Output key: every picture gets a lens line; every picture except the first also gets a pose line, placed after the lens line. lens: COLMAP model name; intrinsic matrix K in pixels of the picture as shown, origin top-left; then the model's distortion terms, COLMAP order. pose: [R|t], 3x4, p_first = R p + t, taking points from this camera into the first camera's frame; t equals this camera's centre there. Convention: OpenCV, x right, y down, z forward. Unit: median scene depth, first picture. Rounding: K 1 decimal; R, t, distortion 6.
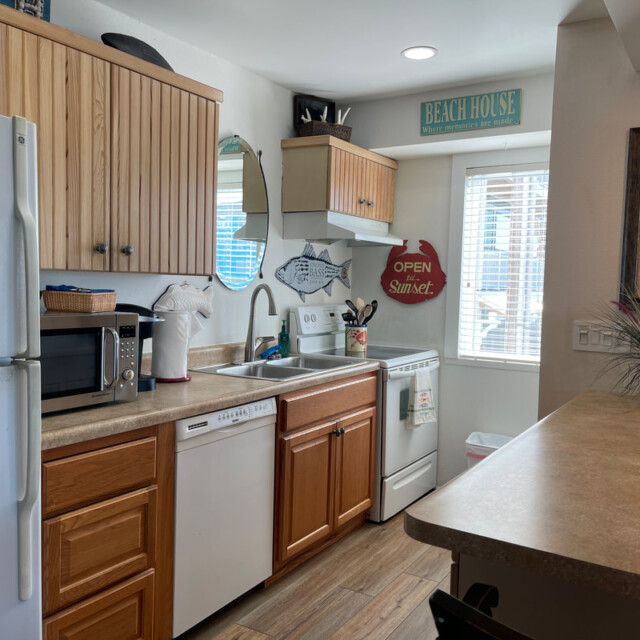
lens RADIAL K [[645.7, 0, 318.4], [0, 645.7, 324.2], [0, 0, 1]] dist [0.034152, -0.019451]
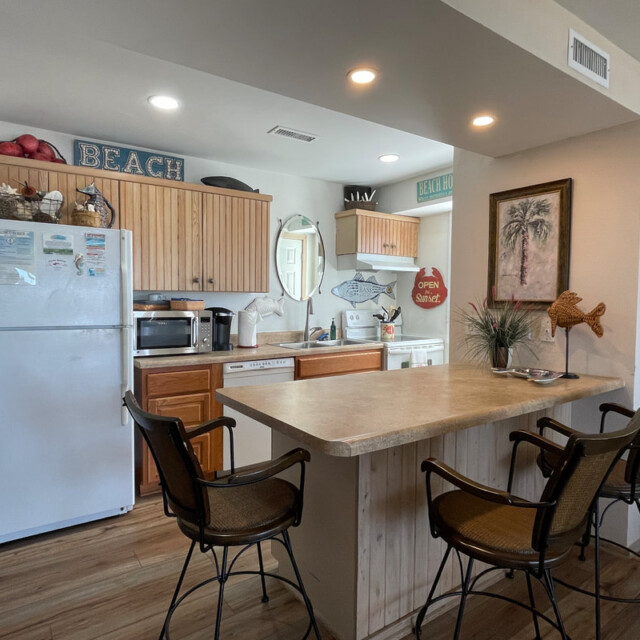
lens RADIAL K [[454.0, 0, 313.4], [0, 454.0, 321.2], [0, 0, 1]] dist [0.010039, -0.028617]
pose [[0.920251, 0.003543, -0.391312, 0.371980], [-0.010724, 0.999812, -0.016167, 0.022354], [0.391182, 0.019074, 0.920116, -0.129031]]
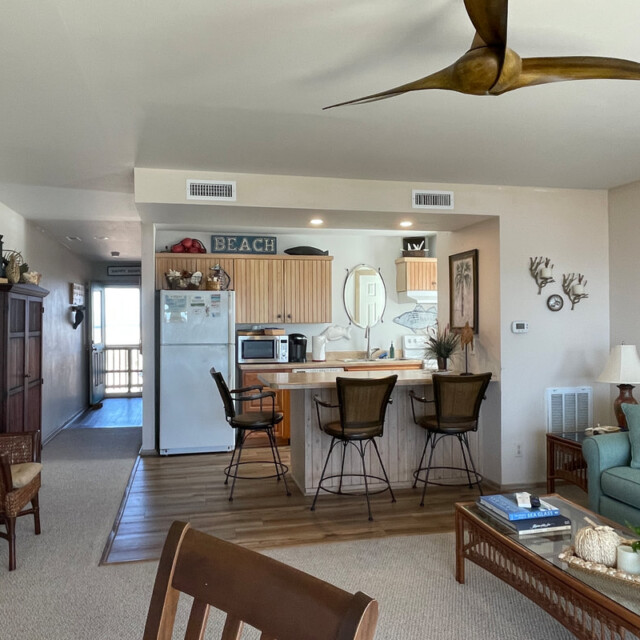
lens RADIAL K [[563.6, 0, 310.4], [0, 563.6, 320.4], [0, 0, 1]] dist [0.042157, -0.079474]
pose [[0.706203, -0.033300, -0.707226, 1.123414], [-0.020280, 0.997532, -0.067220, 0.057964], [0.707719, 0.061813, 0.703785, -0.561981]]
